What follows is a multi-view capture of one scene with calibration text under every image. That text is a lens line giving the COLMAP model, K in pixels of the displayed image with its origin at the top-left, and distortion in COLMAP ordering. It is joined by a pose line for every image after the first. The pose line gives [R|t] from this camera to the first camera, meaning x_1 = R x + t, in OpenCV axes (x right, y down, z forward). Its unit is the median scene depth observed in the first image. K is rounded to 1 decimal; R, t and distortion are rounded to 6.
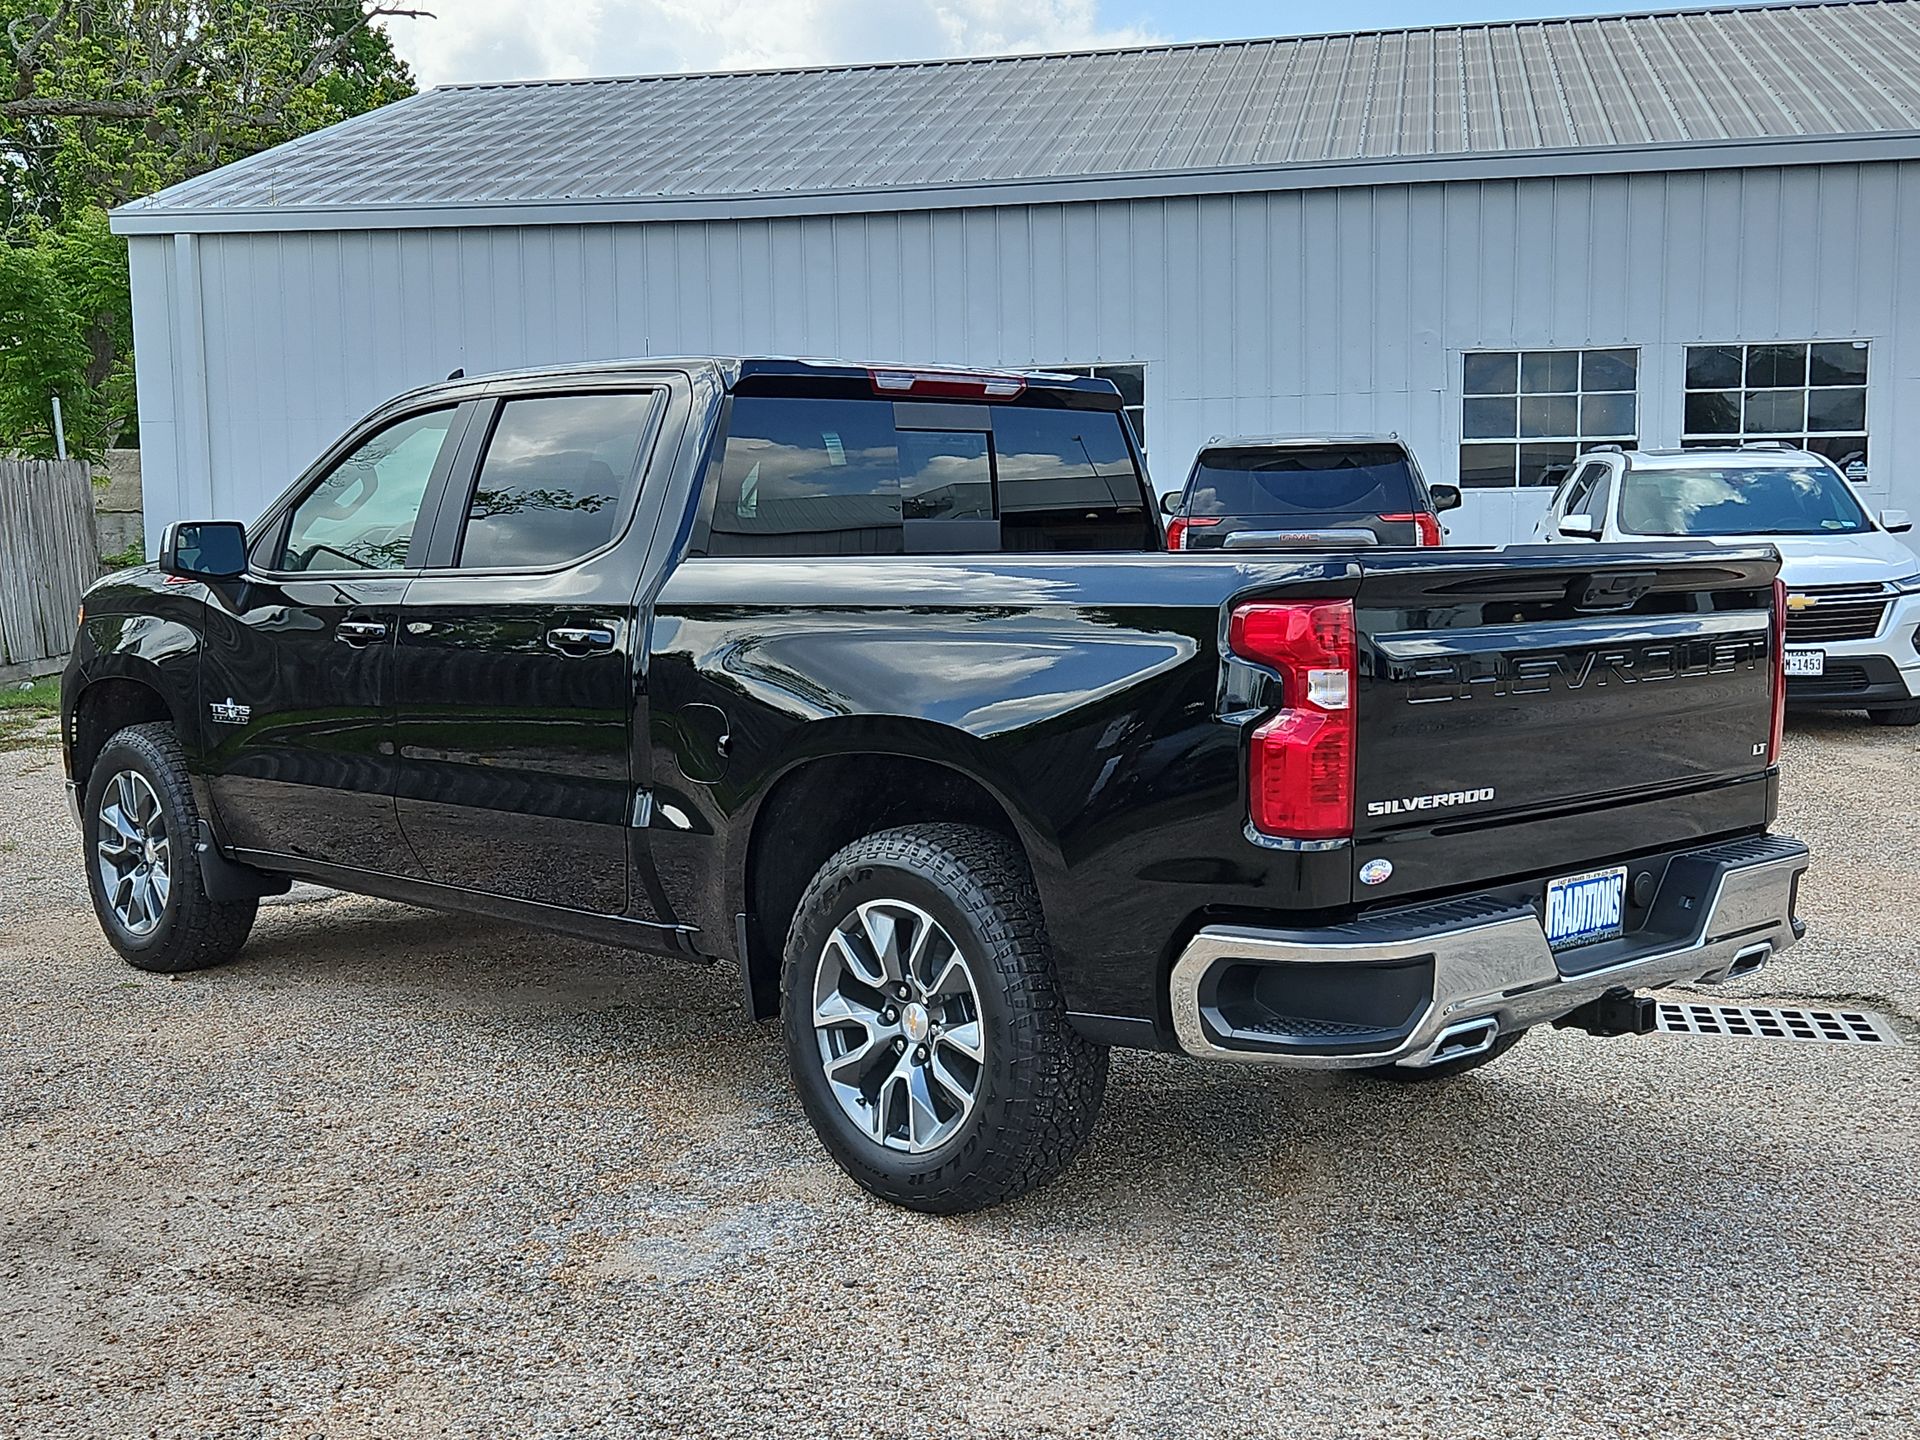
lens RADIAL K [[2223.2, 0, 932.9], [0, 2223.2, 758.0], [0, 0, 1]] dist [0.060752, 0.000000]
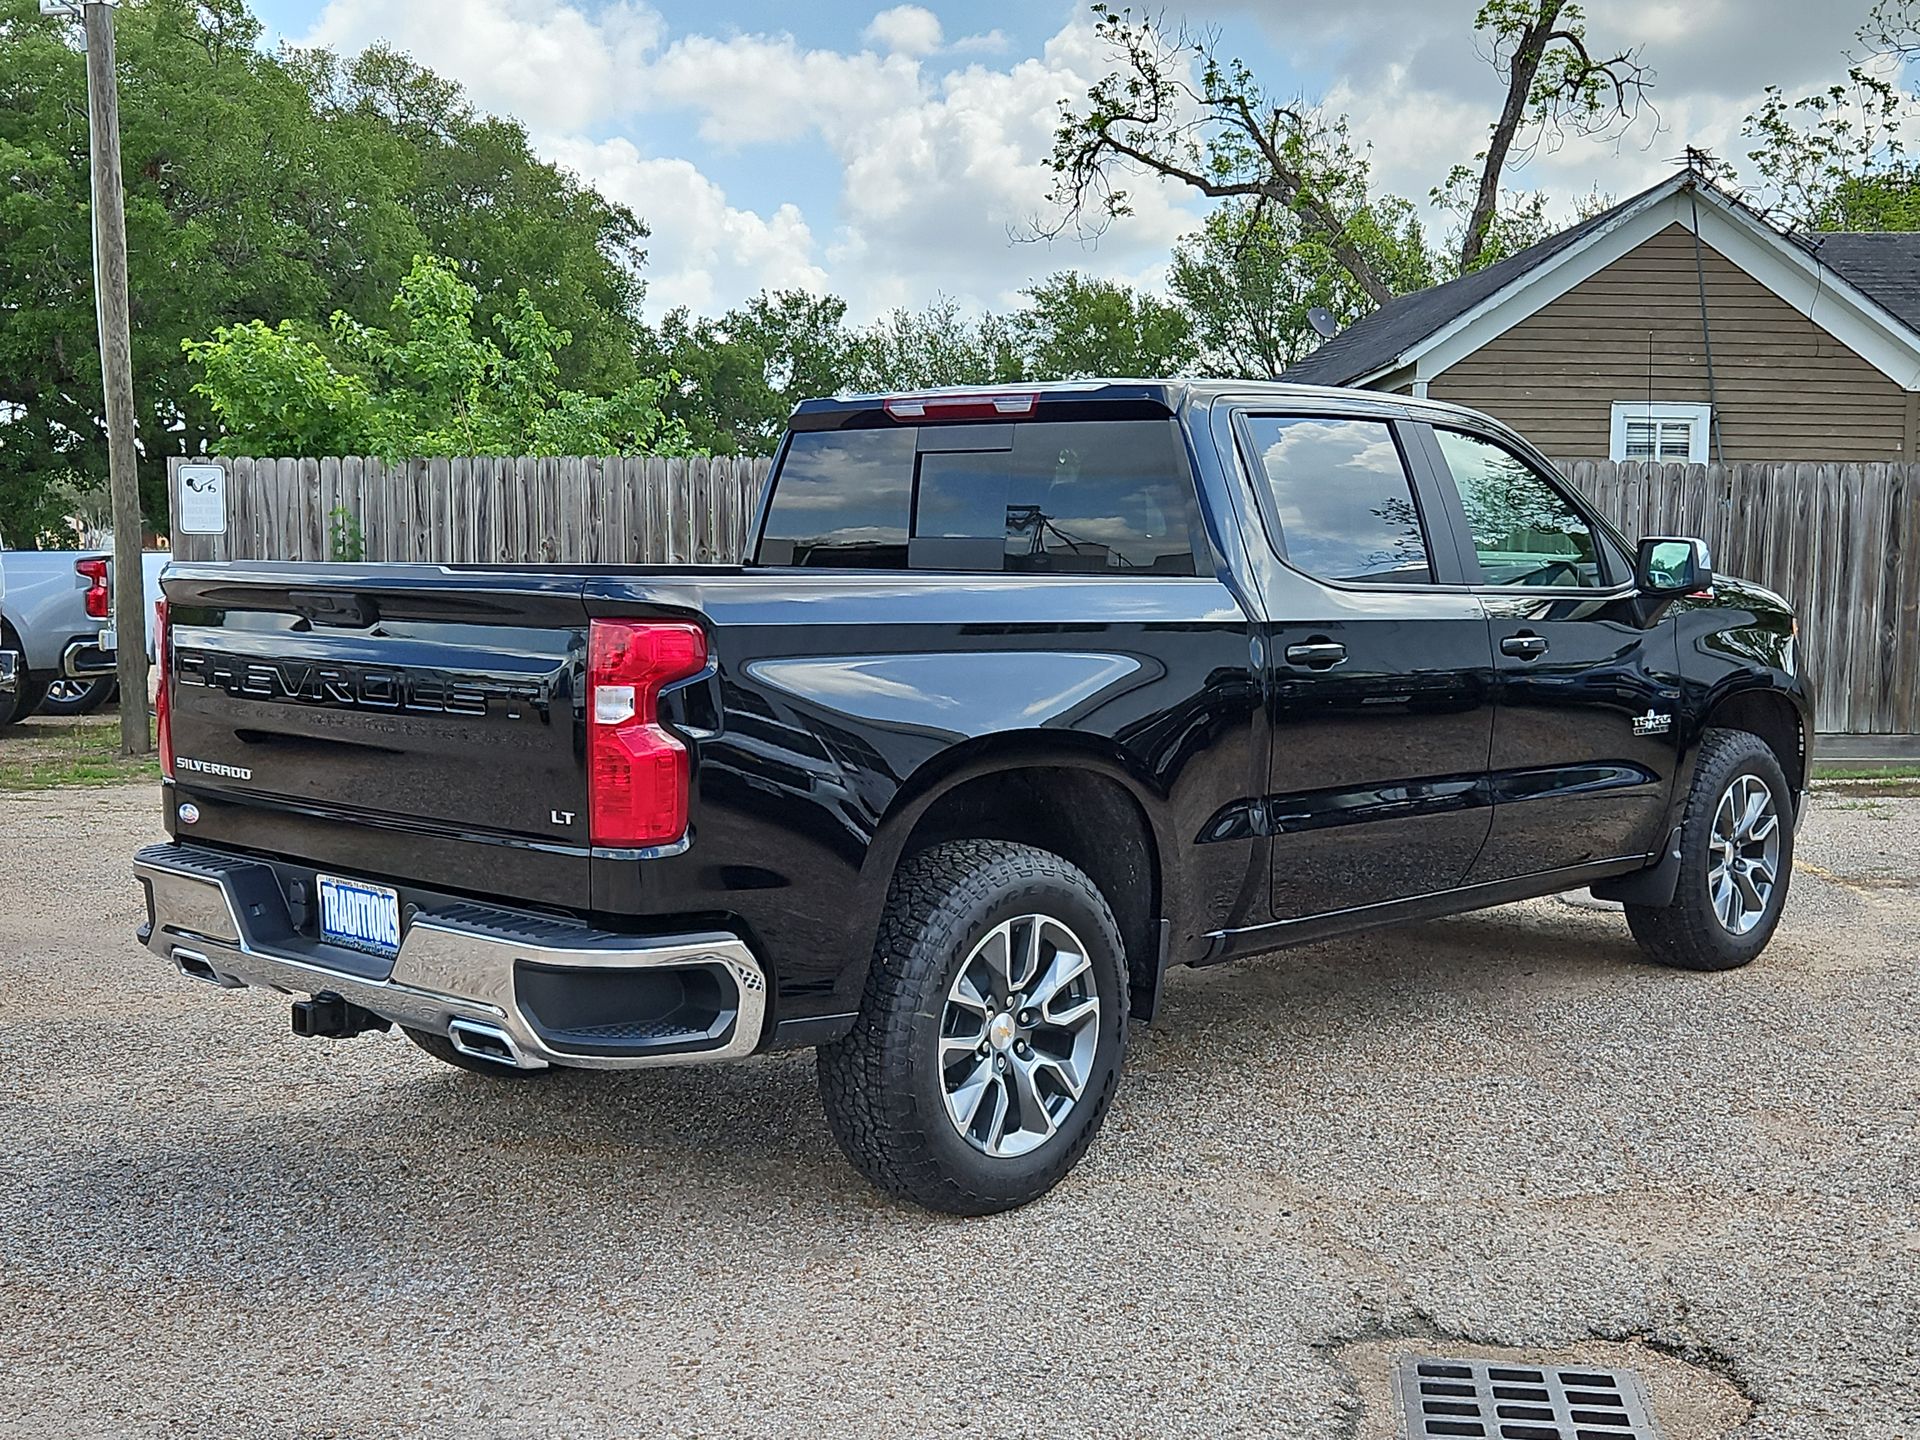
lens RADIAL K [[2223.2, 0, 966.4], [0, 2223.2, 772.6], [0, 0, 1]] dist [0.060752, 0.000000]
pose [[0.080274, 0.114807, -0.990139, 1.263599], [-0.112724, 0.988018, 0.105422, -0.131962], [0.990378, 0.103150, 0.092254, 1.116067]]
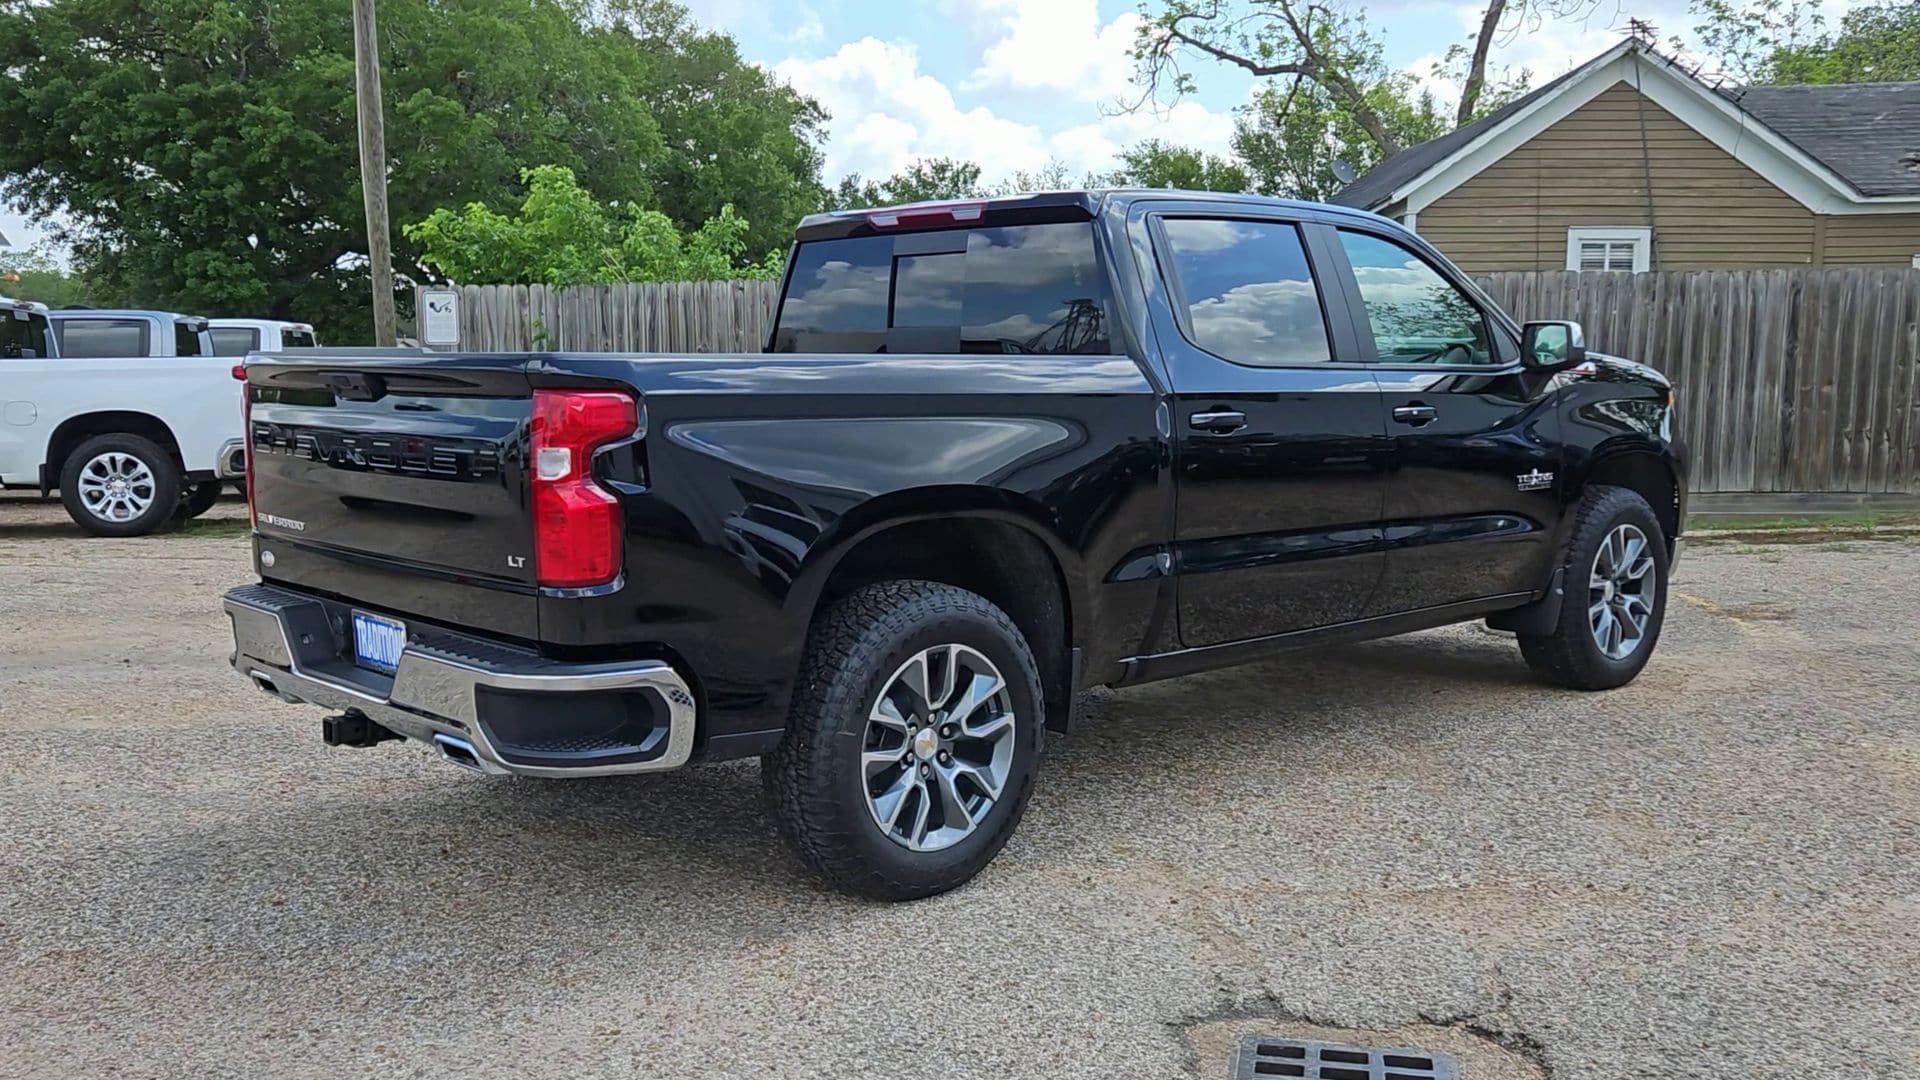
lens RADIAL K [[1686.5, 0, 946.0], [0, 1686.5, 553.2], [0, 0, 1]] dist [0.072647, -0.033854]
pose [[-0.000604, 0.129496, -0.991580, 1.154713], [-0.101075, 0.986494, 0.128893, -0.127864], [0.994879, 0.100302, 0.012493, 1.227616]]
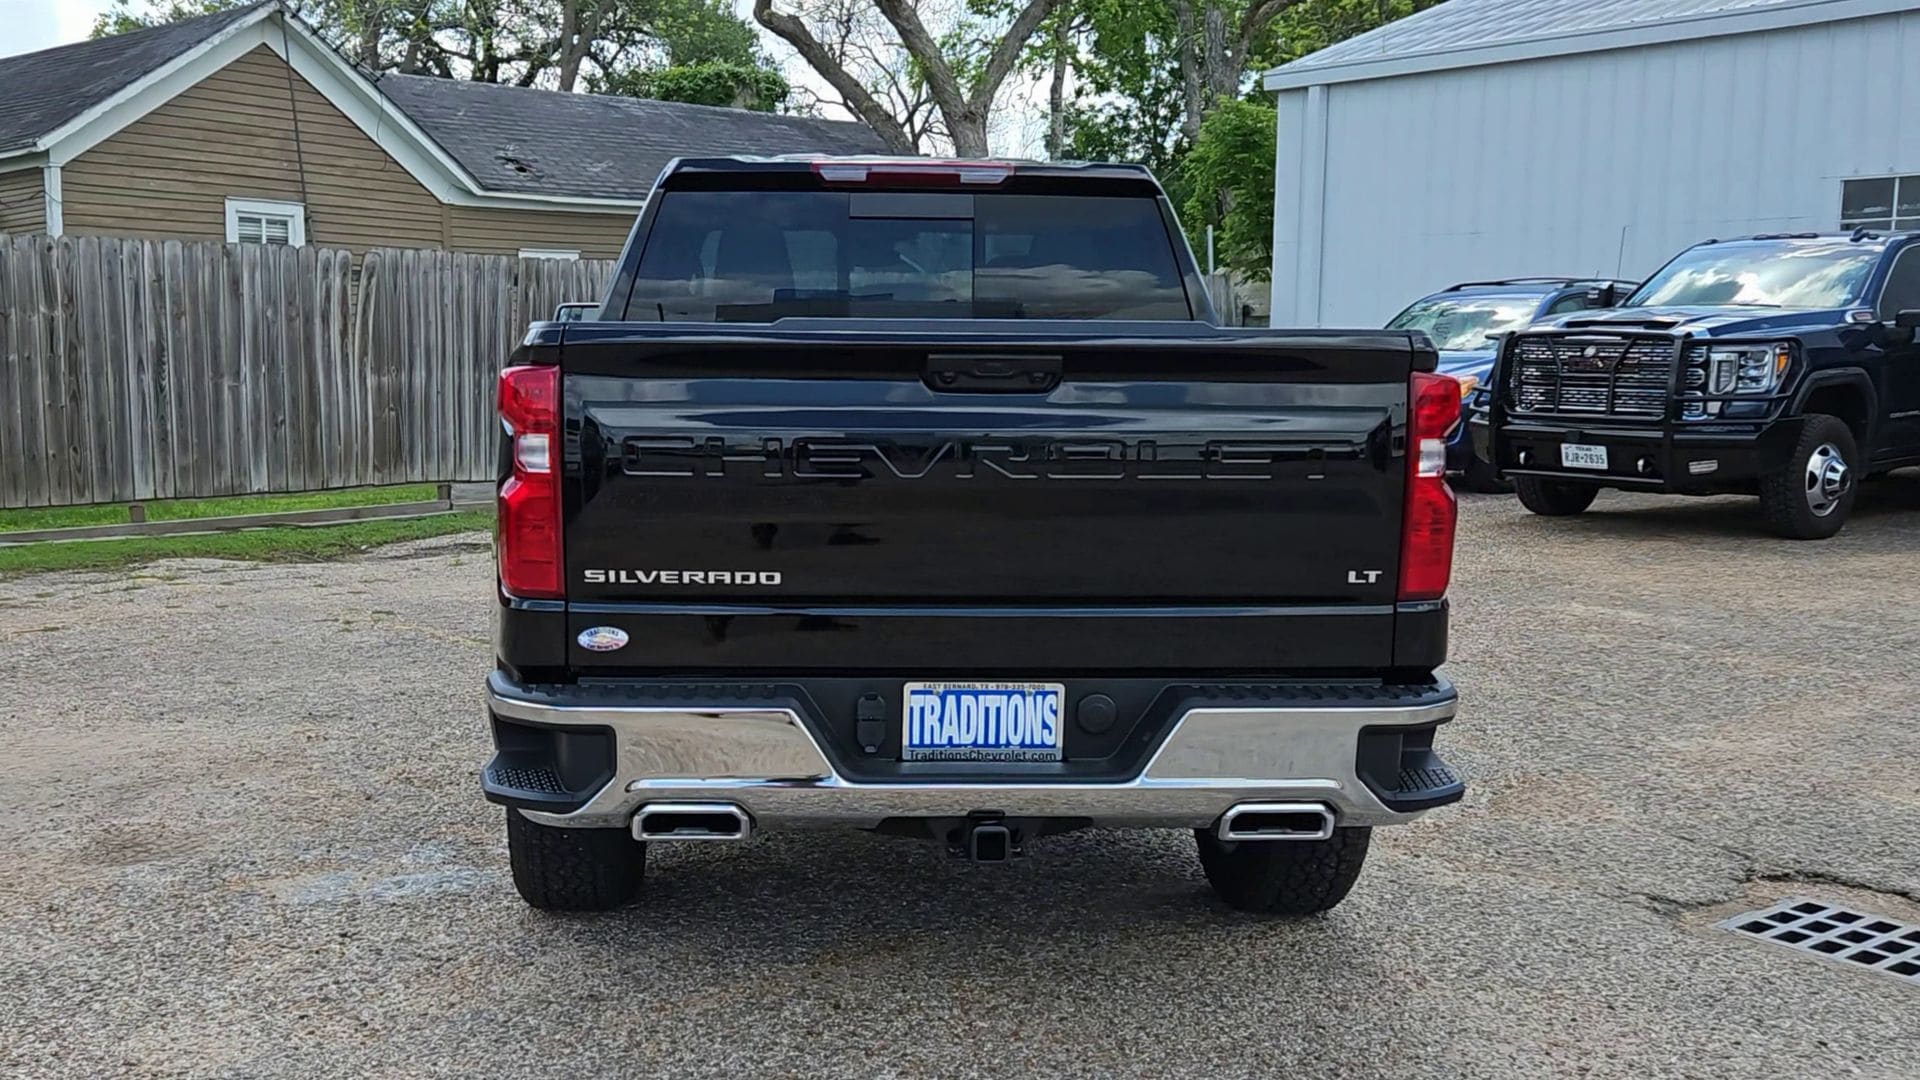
lens RADIAL K [[1835.8, 0, 858.5], [0, 1835.8, 587.1], [0, 0, 1]] dist [0.061605, 0.000000]
pose [[0.761093, 0.103029, -0.640409, 0.691897], [-0.082151, 0.994665, 0.062389, -0.028506], [0.643420, 0.005126, 0.765496, 0.370271]]
